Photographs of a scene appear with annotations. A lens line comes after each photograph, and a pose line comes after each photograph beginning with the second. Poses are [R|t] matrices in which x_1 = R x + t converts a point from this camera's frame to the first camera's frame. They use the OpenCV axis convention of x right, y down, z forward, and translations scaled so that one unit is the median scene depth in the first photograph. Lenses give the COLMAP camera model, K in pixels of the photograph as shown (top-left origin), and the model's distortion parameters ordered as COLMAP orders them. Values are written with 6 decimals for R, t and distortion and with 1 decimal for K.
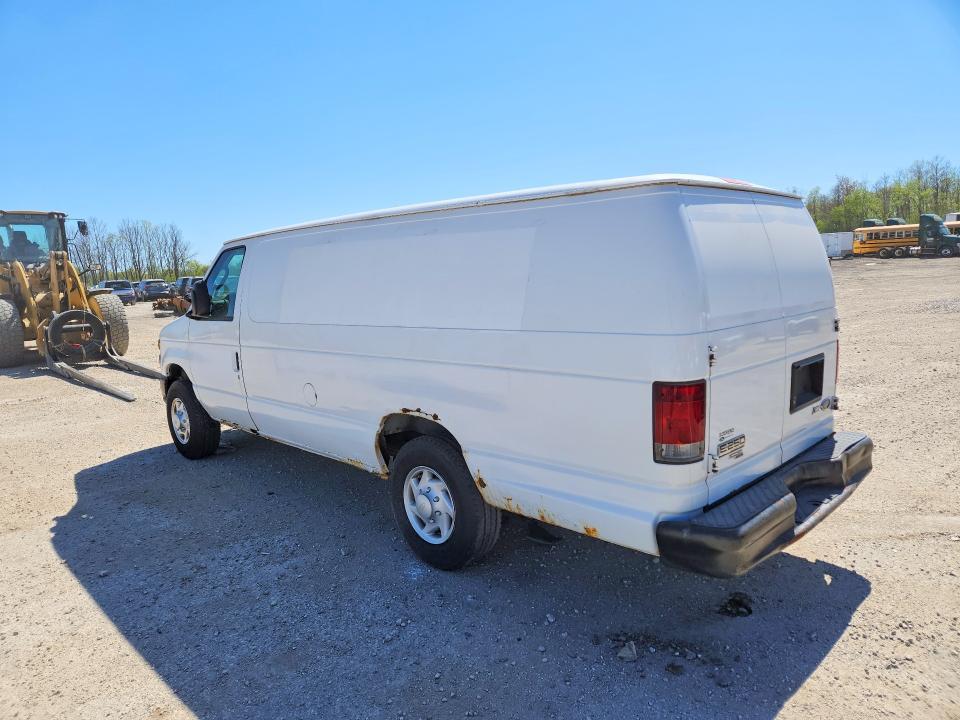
lens RADIAL K [[639.1, 0, 483.7], [0, 639.1, 363.4], [0, 0, 1]] dist [0.087825, -0.081397]
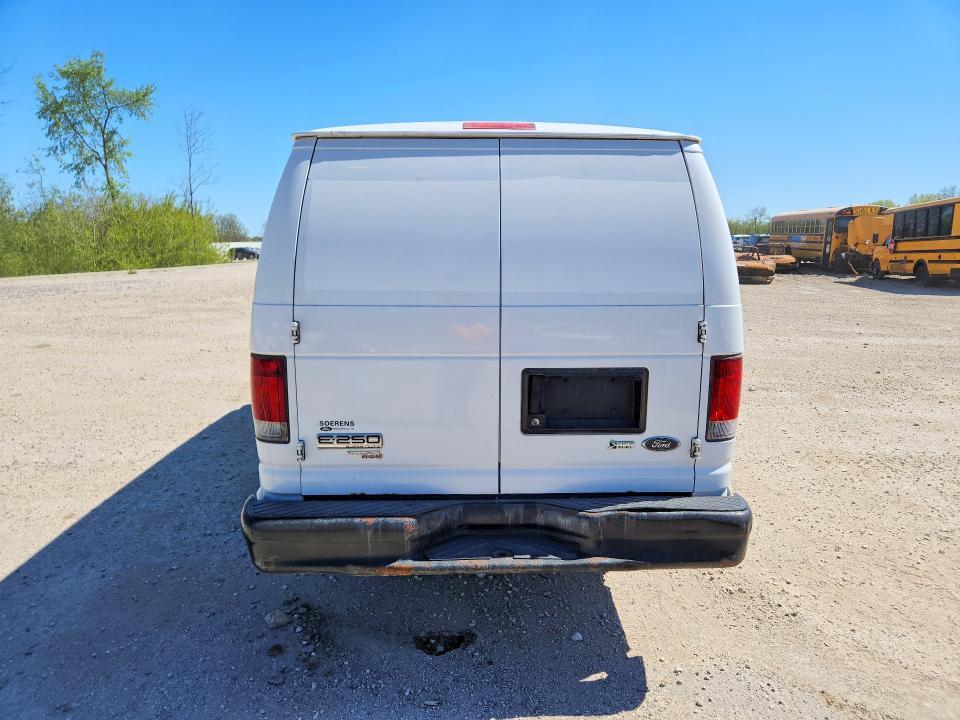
lens RADIAL K [[639.1, 0, 483.7], [0, 639.1, 363.4], [0, 0, 1]] dist [0.087825, -0.081397]
pose [[0.734247, 0.166095, -0.658251, 0.838682], [-0.129114, 0.986077, 0.104794, -0.070506], [0.666492, 0.008045, 0.745469, 0.373223]]
